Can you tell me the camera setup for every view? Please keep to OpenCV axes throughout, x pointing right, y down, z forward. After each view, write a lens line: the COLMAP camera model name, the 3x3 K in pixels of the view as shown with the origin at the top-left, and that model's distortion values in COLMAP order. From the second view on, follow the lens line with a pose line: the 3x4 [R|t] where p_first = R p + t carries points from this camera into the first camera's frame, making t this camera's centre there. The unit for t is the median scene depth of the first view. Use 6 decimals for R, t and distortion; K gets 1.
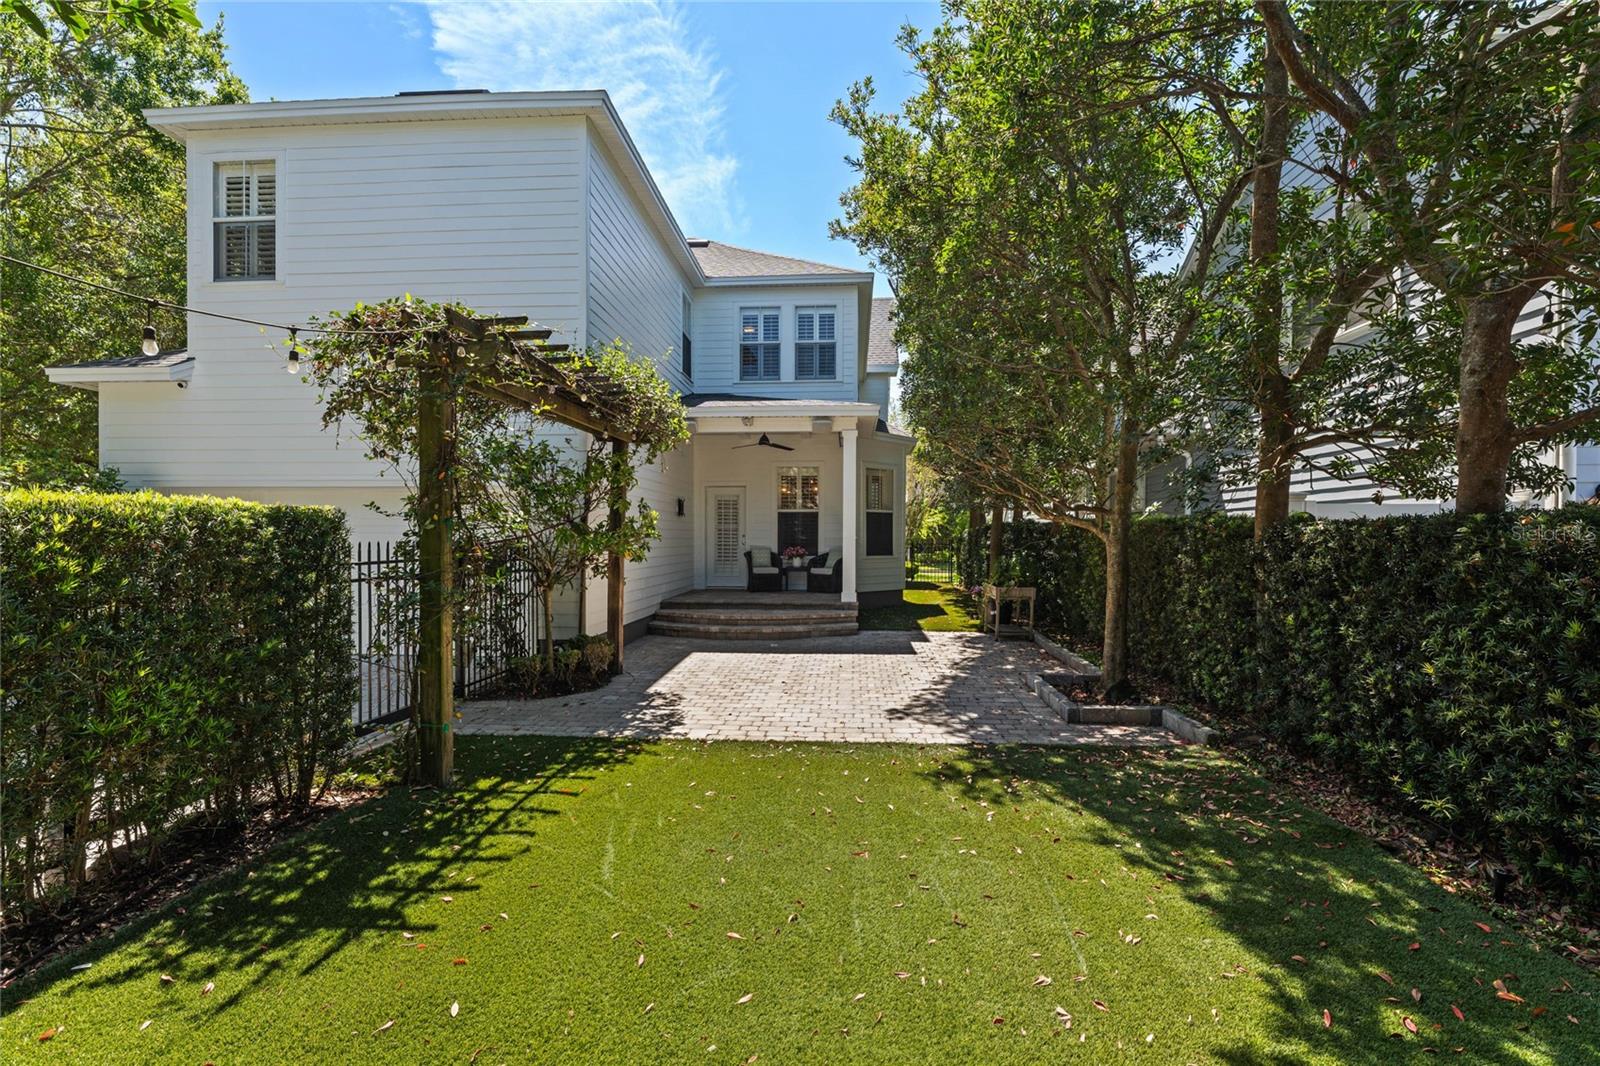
lens RADIAL K [[753.4, 0, 800.9], [0, 753.4, 551.8], [0, 0, 1]] dist [-0.002790, -0.000978]
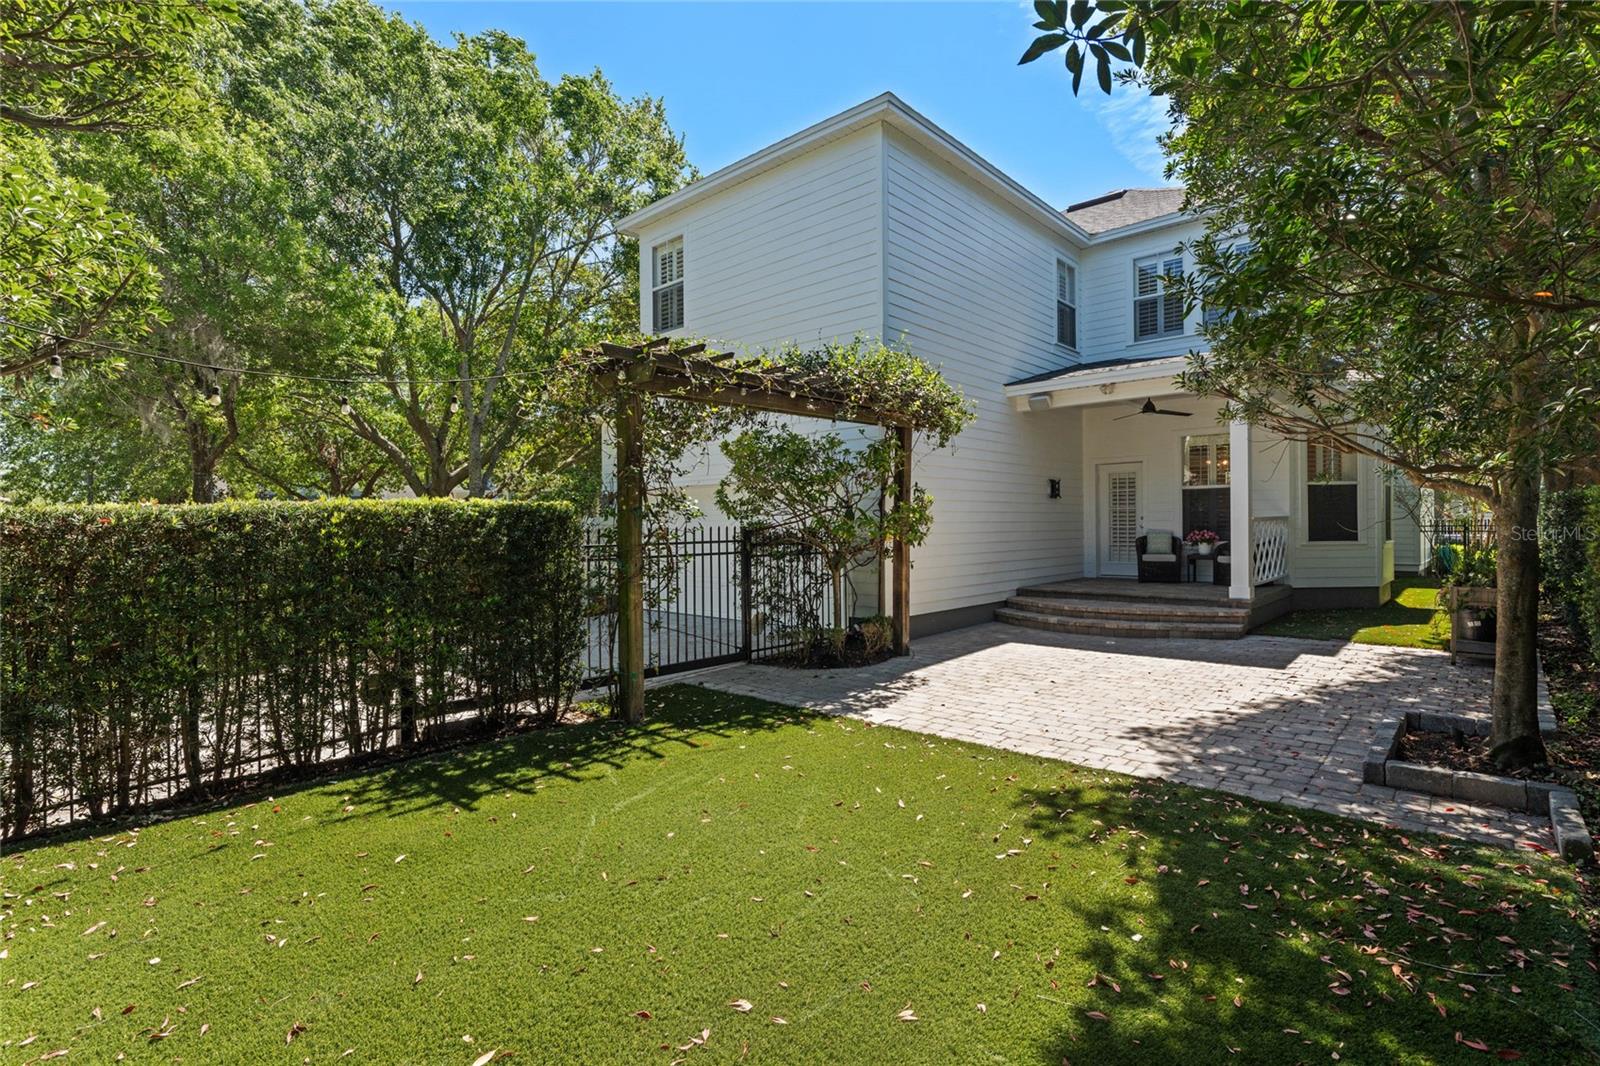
lens RADIAL K [[764.7, 0, 800.0], [0, 764.7, 533.0], [0, 0, 1]] dist [-0.001245, -0.000898]
pose [[0.781948, -0.004367, -0.623329, 0.442351], [0.000629, 0.999980, -0.006216, 0.003695], [0.623344, 0.004469, 0.781935, 0.151068]]
